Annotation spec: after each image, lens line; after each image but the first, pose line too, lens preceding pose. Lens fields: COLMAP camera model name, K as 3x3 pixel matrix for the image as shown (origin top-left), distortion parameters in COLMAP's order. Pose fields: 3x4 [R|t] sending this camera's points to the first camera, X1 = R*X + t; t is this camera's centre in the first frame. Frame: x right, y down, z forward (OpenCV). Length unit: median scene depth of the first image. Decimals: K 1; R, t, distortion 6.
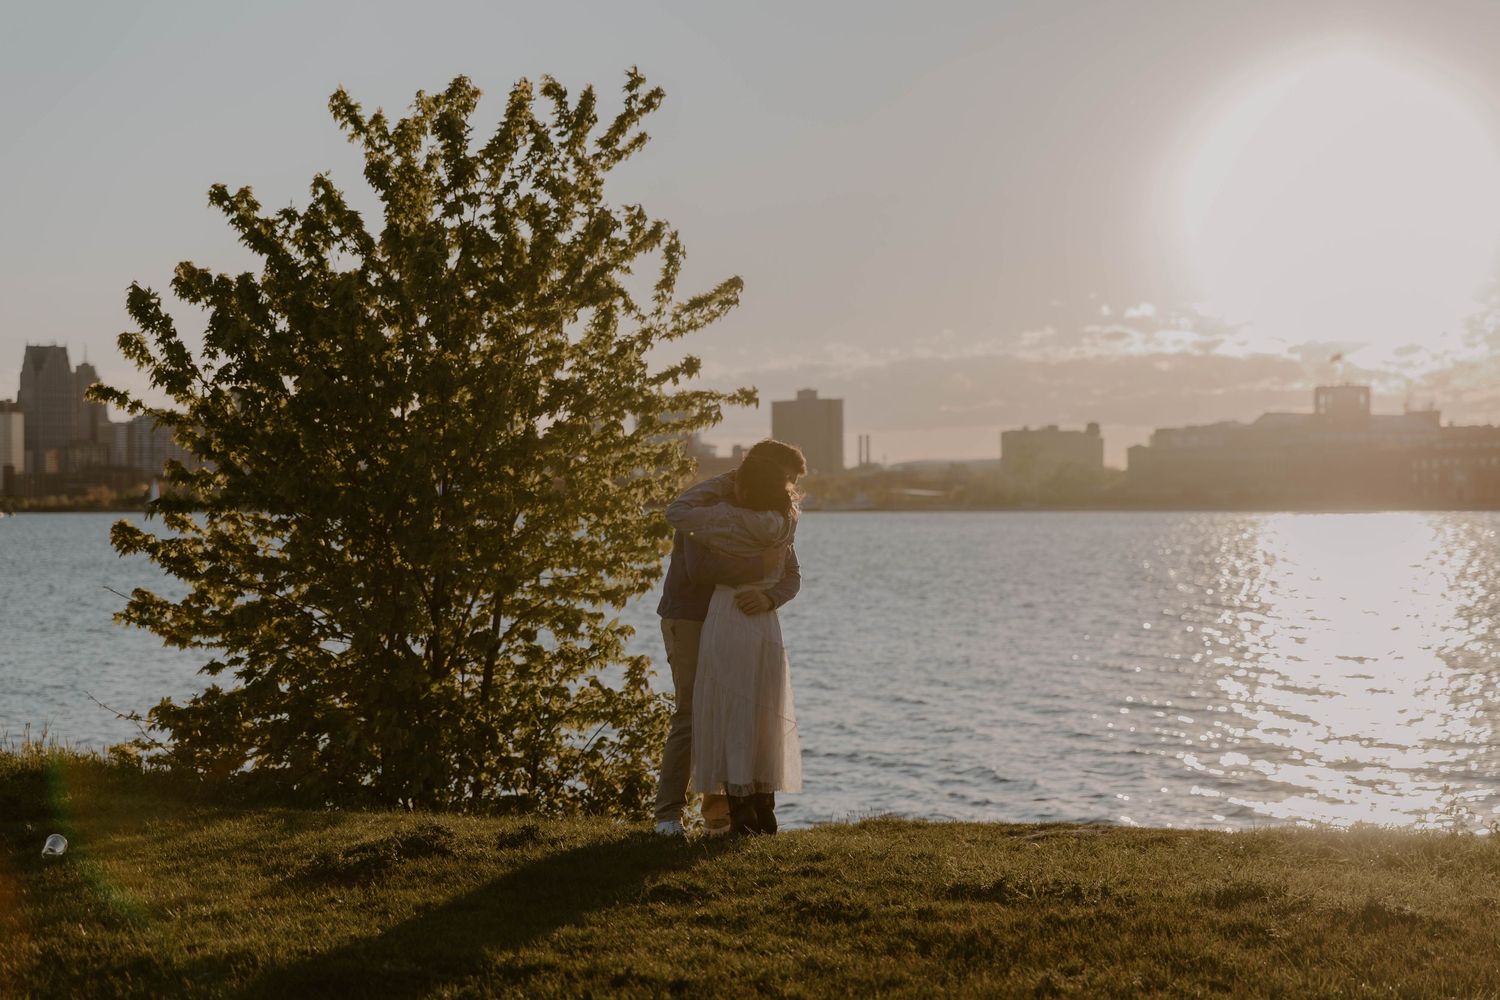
lens RADIAL K [[3025.7, 0, 749.7], [0, 3025.7, 490.3], [0, 0, 1]] dist [0.052229, 0.000000]
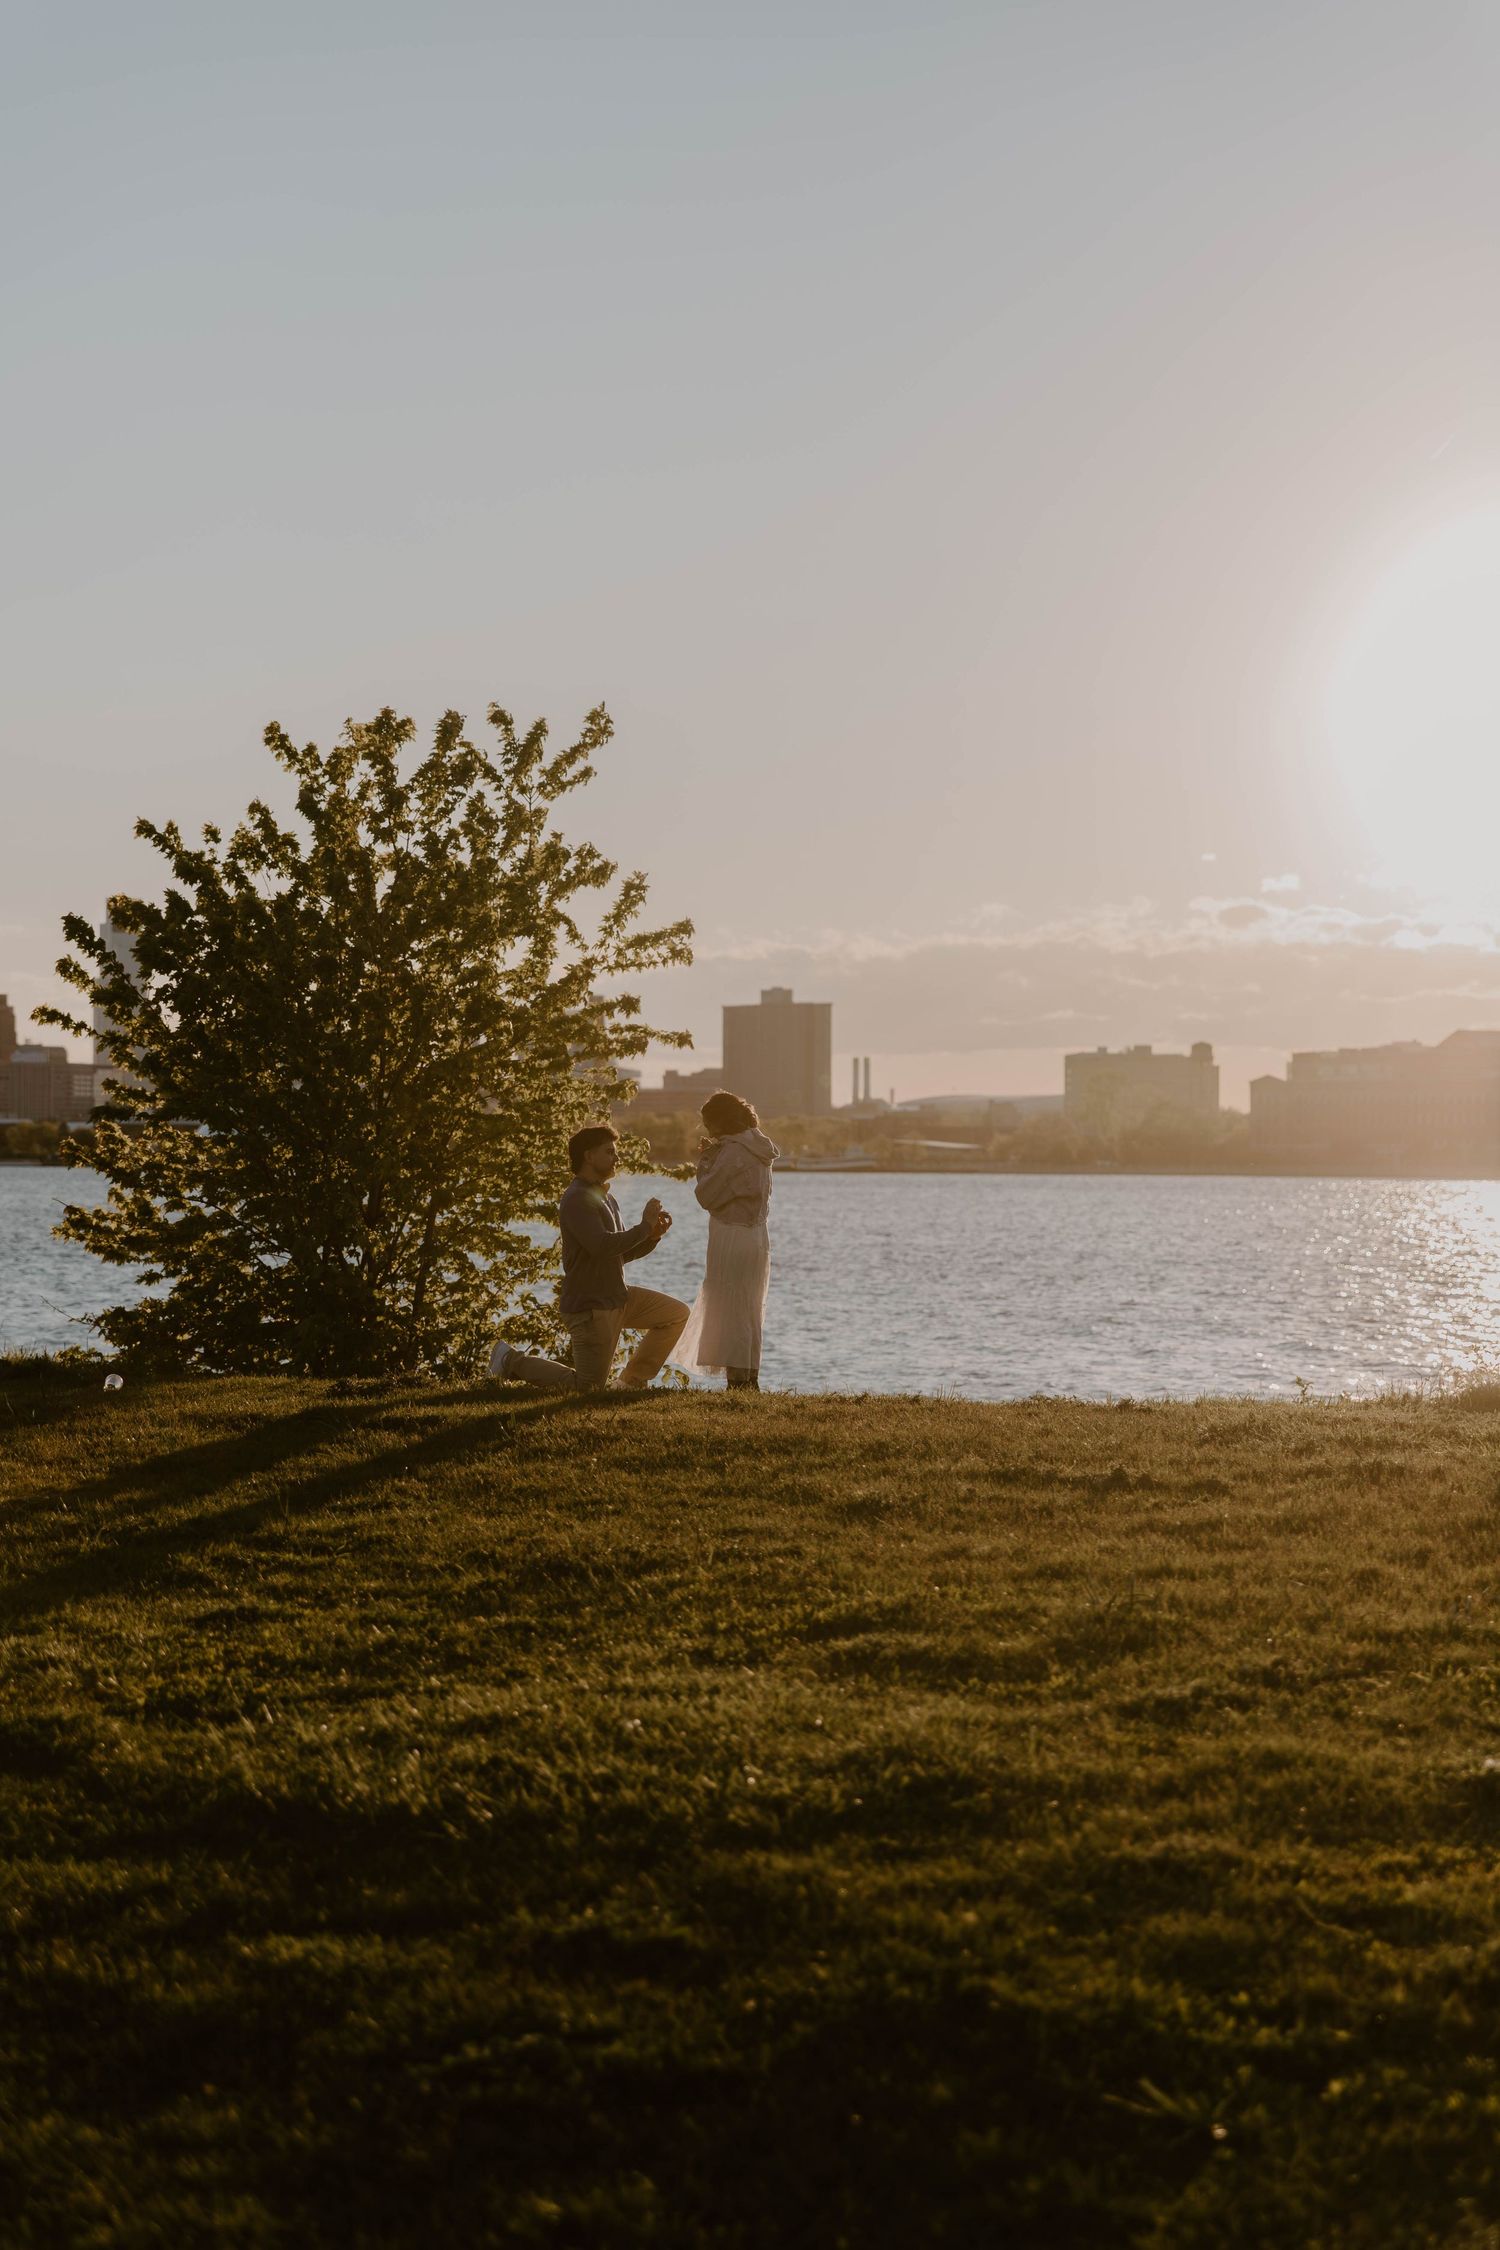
lens RADIAL K [[4538.6, 0, 686.6], [0, 4538.6, 1105.1], [0, 0, 1]] dist [0.052229, 0.000000]
pose [[0.999951, 0.009846, -0.000858, 0.005823], [-0.009852, 0.999923, -0.007533, 0.008714], [0.000784, 0.007541, 0.999971, -0.534114]]
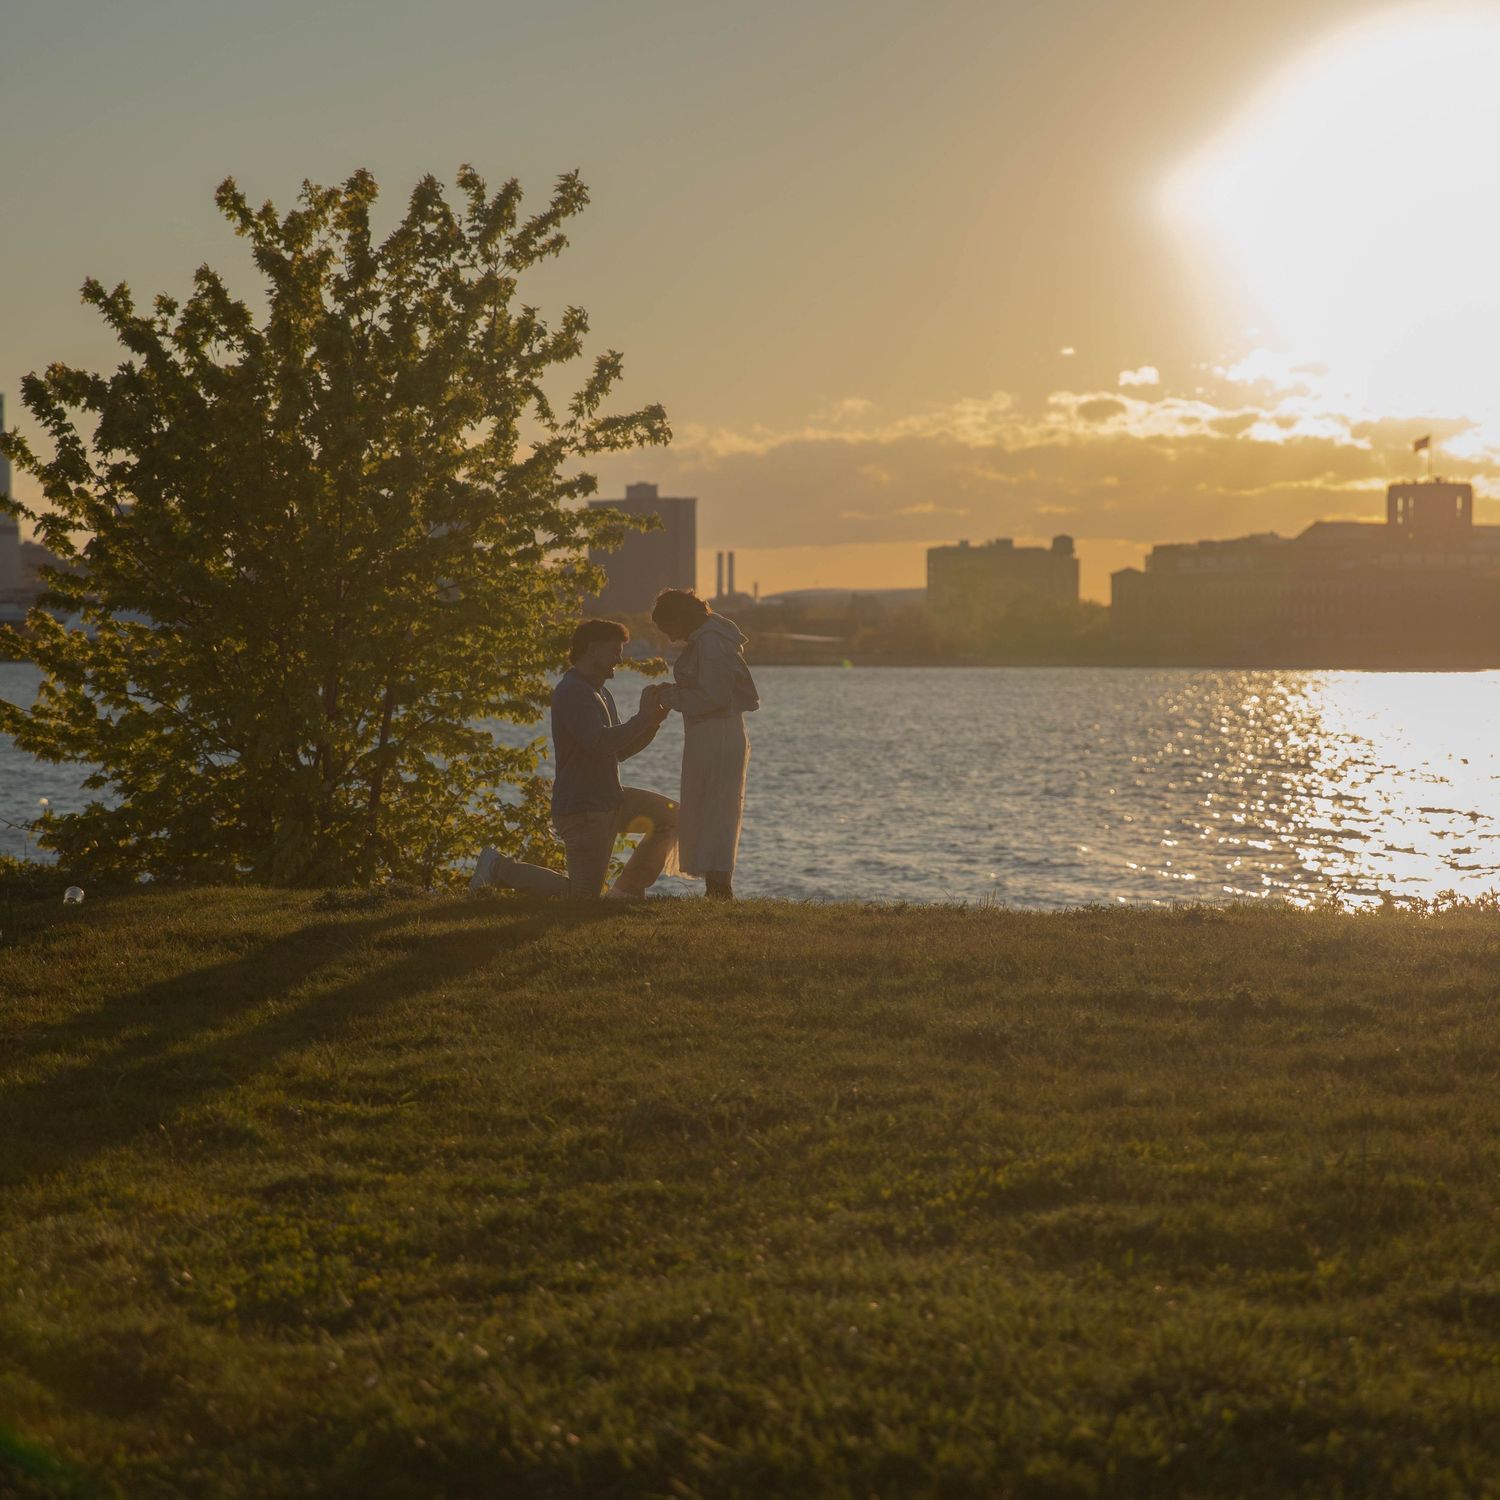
lens RADIAL K [[4491.7, 0, 716.0], [0, 4491.7, 684.6], [0, 0, 1]] dist [0.270729, 0.000000]
pose [[0.999338, 0.005627, 0.035931, -0.030625], [-0.006032, 0.999919, 0.011197, 0.010241], [-0.035865, -0.011407, 0.999292, -0.429233]]
